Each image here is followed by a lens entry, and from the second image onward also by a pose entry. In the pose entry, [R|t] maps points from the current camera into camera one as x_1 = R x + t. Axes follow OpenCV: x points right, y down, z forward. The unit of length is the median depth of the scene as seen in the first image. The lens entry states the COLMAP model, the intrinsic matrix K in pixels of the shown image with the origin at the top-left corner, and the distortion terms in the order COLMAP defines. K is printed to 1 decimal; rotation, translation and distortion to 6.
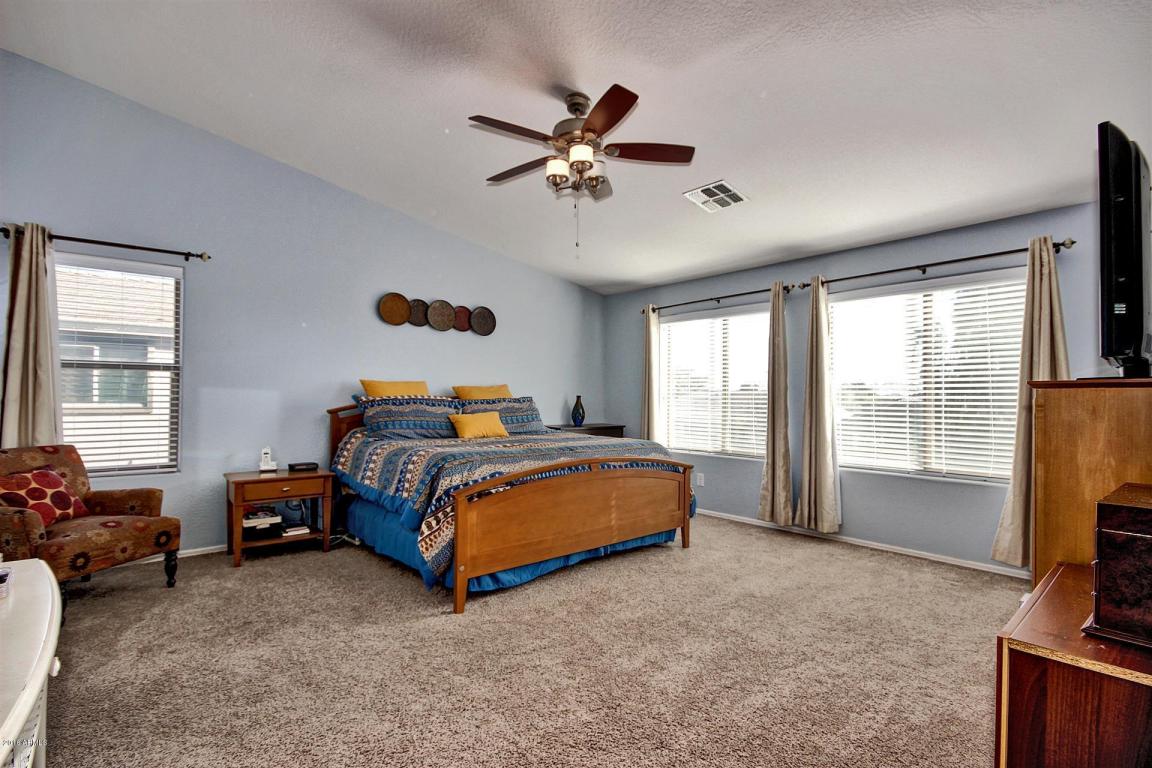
lens RADIAL K [[529.9, 0, 575.4], [0, 529.9, 395.2], [0, 0, 1]] dist [-0.000432, -0.000029]
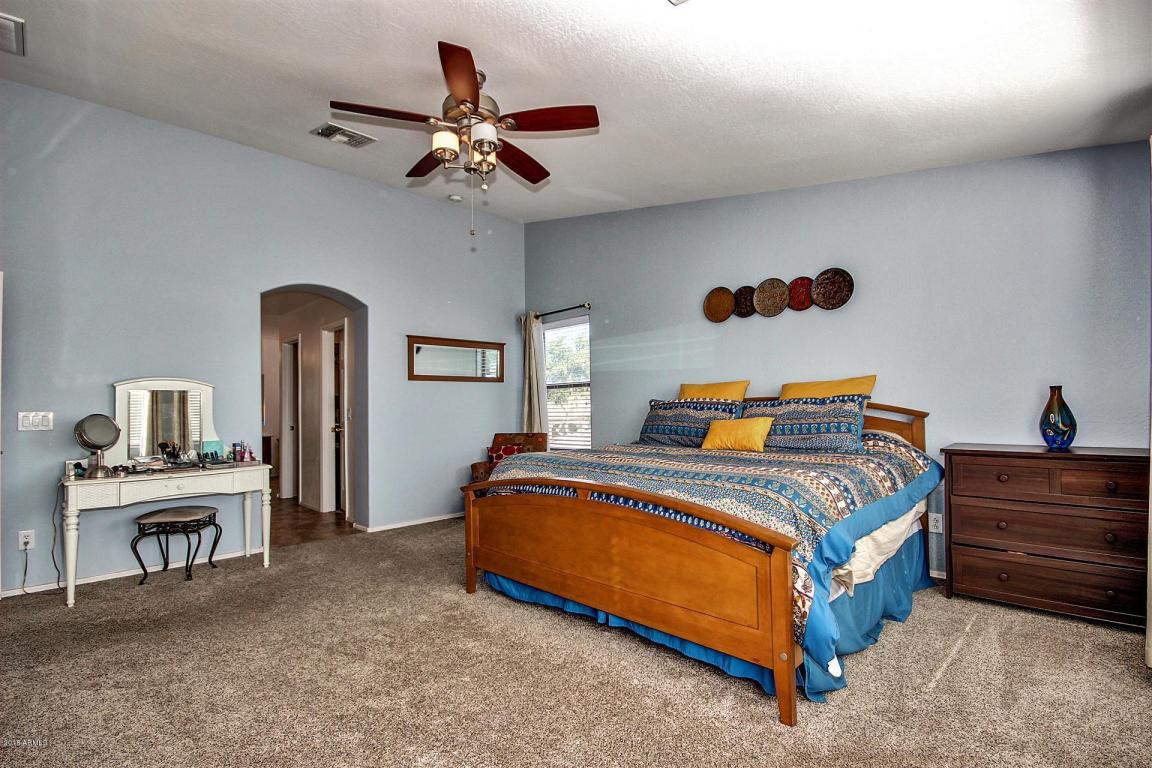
lens RADIAL K [[544.9, 0, 576.0], [0, 544.9, 384.0], [0, 0, 1]] dist [-0.000780, -0.000021]
pose [[0.054087, -0.049569, -0.997305, 0.631994], [0.025672, 0.998506, -0.048237, 0.015912], [0.998206, -0.022994, 0.055279, 0.751587]]
